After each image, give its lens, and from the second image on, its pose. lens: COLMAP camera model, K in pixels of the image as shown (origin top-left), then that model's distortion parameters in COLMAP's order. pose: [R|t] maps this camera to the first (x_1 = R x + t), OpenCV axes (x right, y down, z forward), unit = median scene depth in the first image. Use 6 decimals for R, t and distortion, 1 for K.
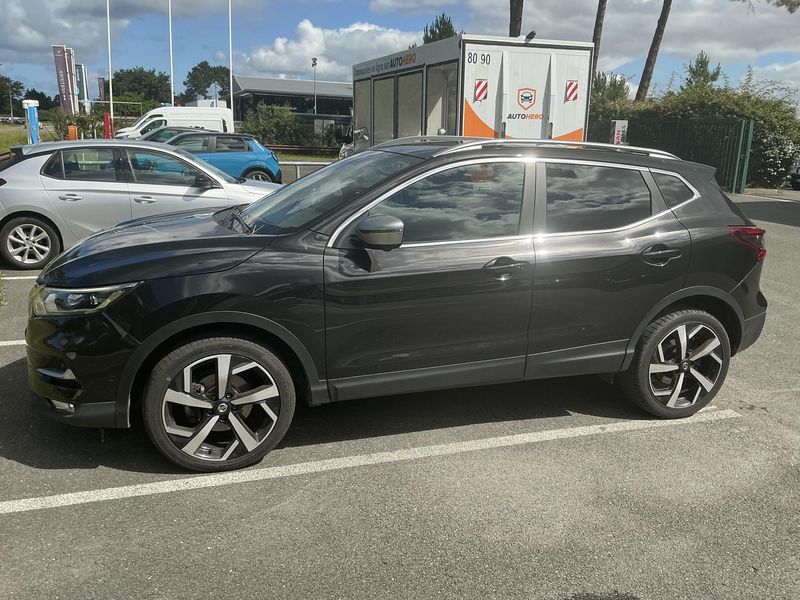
lens RADIAL K [[670.9, 0, 403.3], [0, 670.9, 298.3], [0, 0, 1]] dist [0.077371, -0.196428]
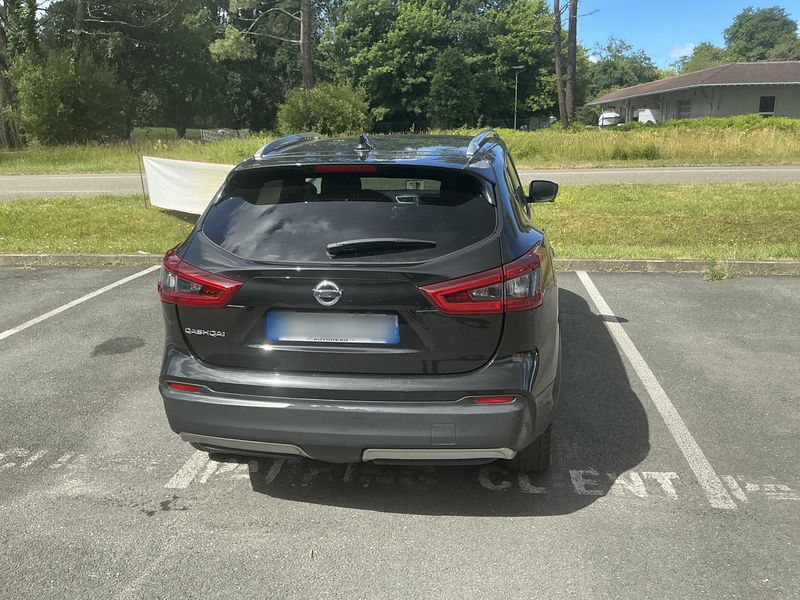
lens RADIAL K [[663.2, 0, 404.7], [0, 663.2, 300.9], [0, 0, 1]] dist [0.070379, -0.144385]
pose [[-0.455631, 0.196473, -0.868216, 1.062806], [-0.214099, 0.922521, 0.321119, -0.345015], [0.864038, 0.332196, -0.378265, 1.548663]]
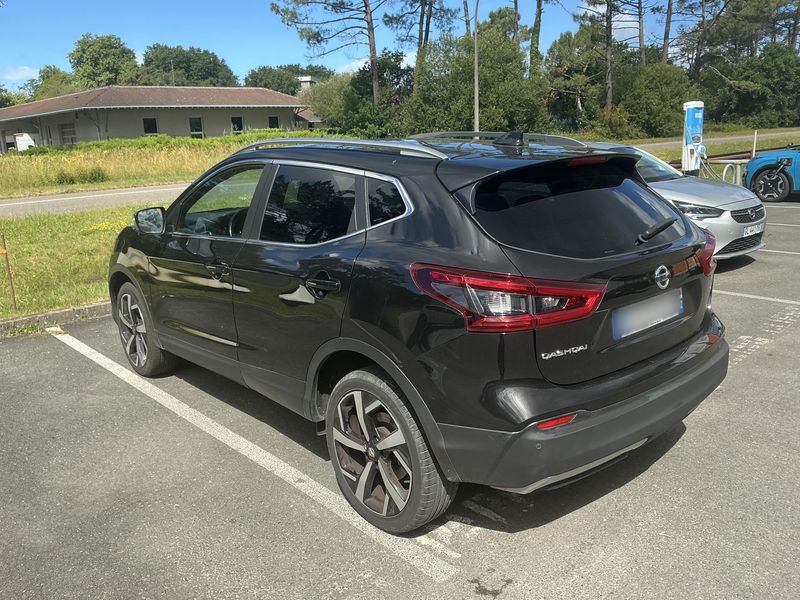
lens RADIAL K [[670.9, 0, 403.3], [0, 670.9, 298.3], [0, 0, 1]] dist [0.077371, -0.196428]
pose [[0.387494, 0.169965, -0.906069, 1.055052], [-0.174258, 0.978643, 0.109055, -0.140817], [0.905253, 0.115632, 0.408835, 0.741184]]
